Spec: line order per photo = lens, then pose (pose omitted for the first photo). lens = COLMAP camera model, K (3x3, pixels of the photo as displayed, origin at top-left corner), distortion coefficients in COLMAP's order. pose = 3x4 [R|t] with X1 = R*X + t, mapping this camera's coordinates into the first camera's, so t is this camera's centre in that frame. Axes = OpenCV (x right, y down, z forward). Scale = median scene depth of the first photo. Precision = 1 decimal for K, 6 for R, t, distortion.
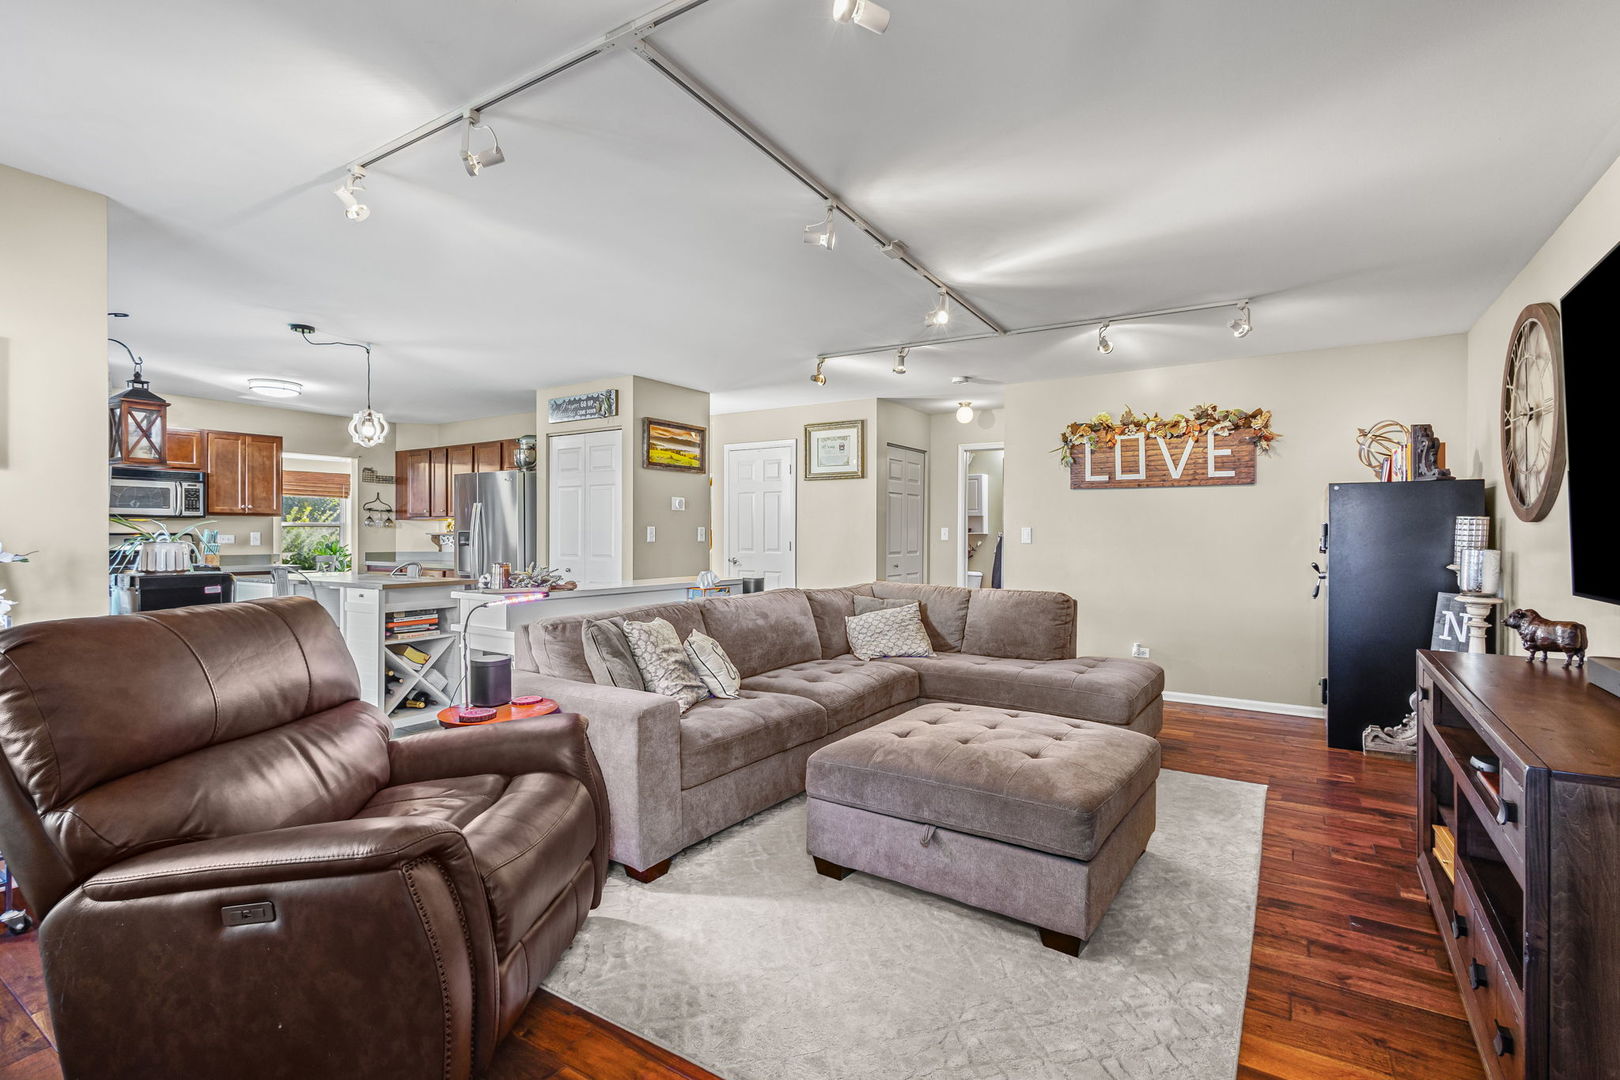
lens RADIAL K [[750.1, 0, 800.6], [0, 750.1, 535.0], [0, 0, 1]] dist [0.015395, -0.000688]
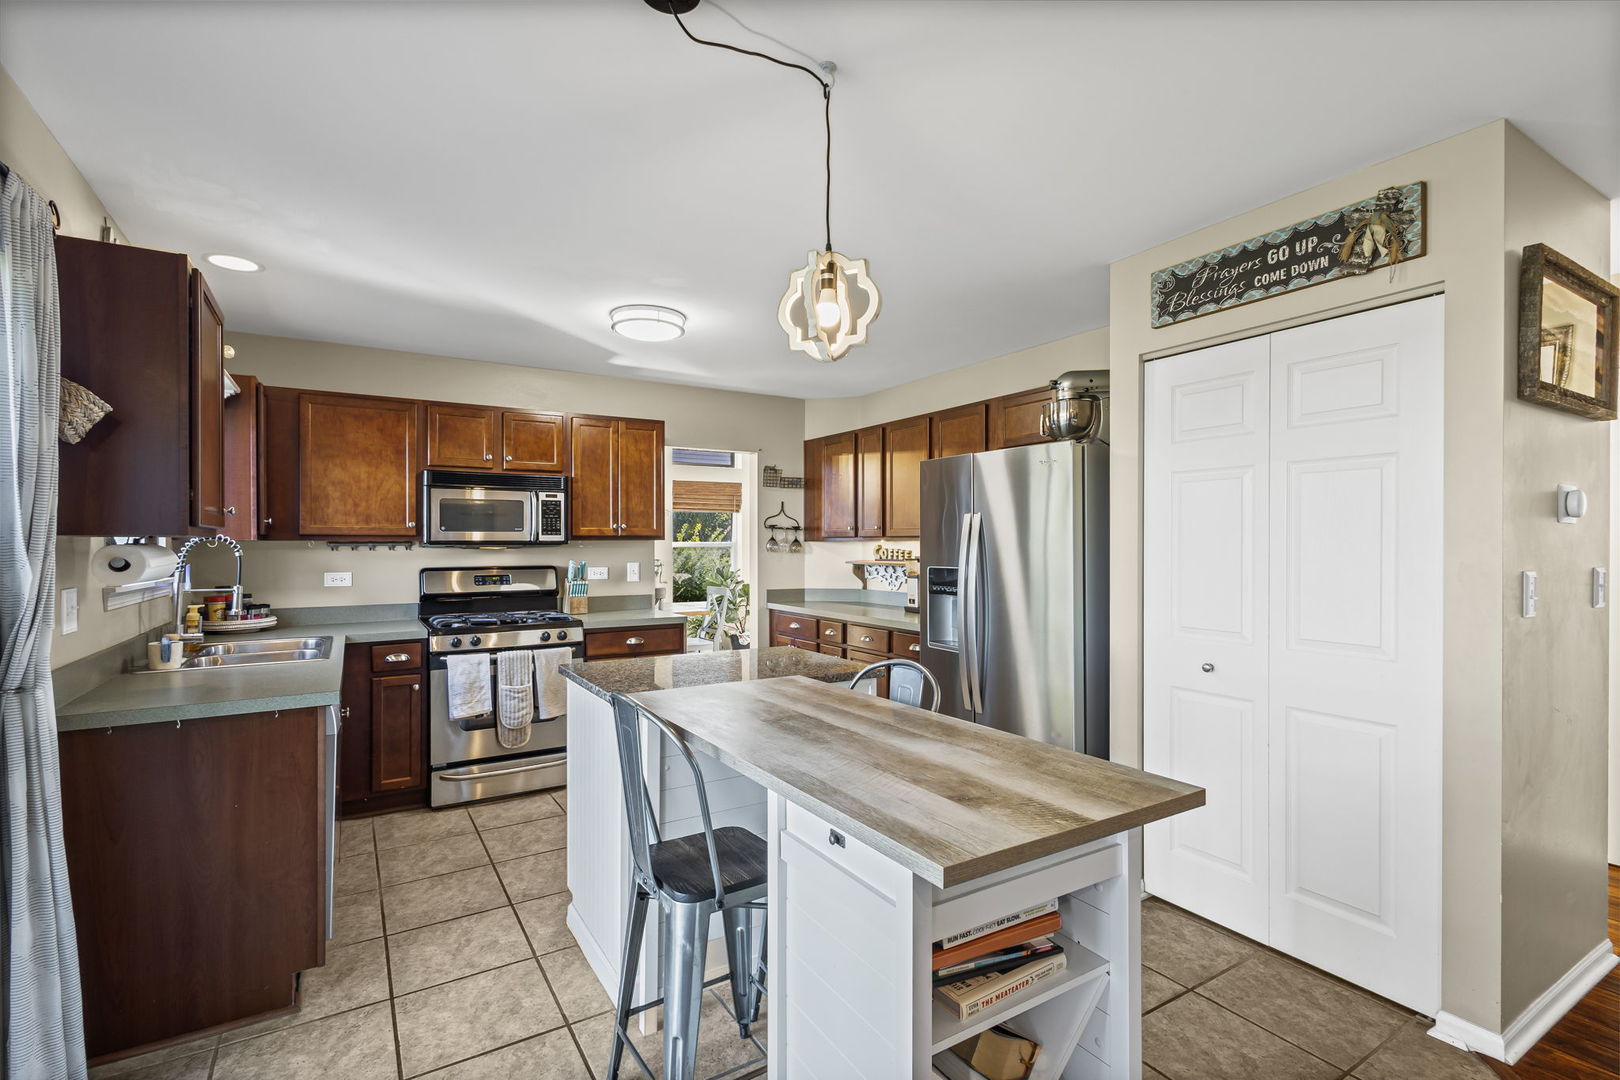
lens RADIAL K [[750.1, 0, 813.3], [0, 750.1, 542.6], [0, 0, 1]] dist [0.015395, -0.000688]
pose [[0.908713, -0.003904, -0.417402, -0.292649], [0.002628, 0.999990, -0.003633, -0.019667], [0.417412, 0.002205, 0.908715, 0.457934]]
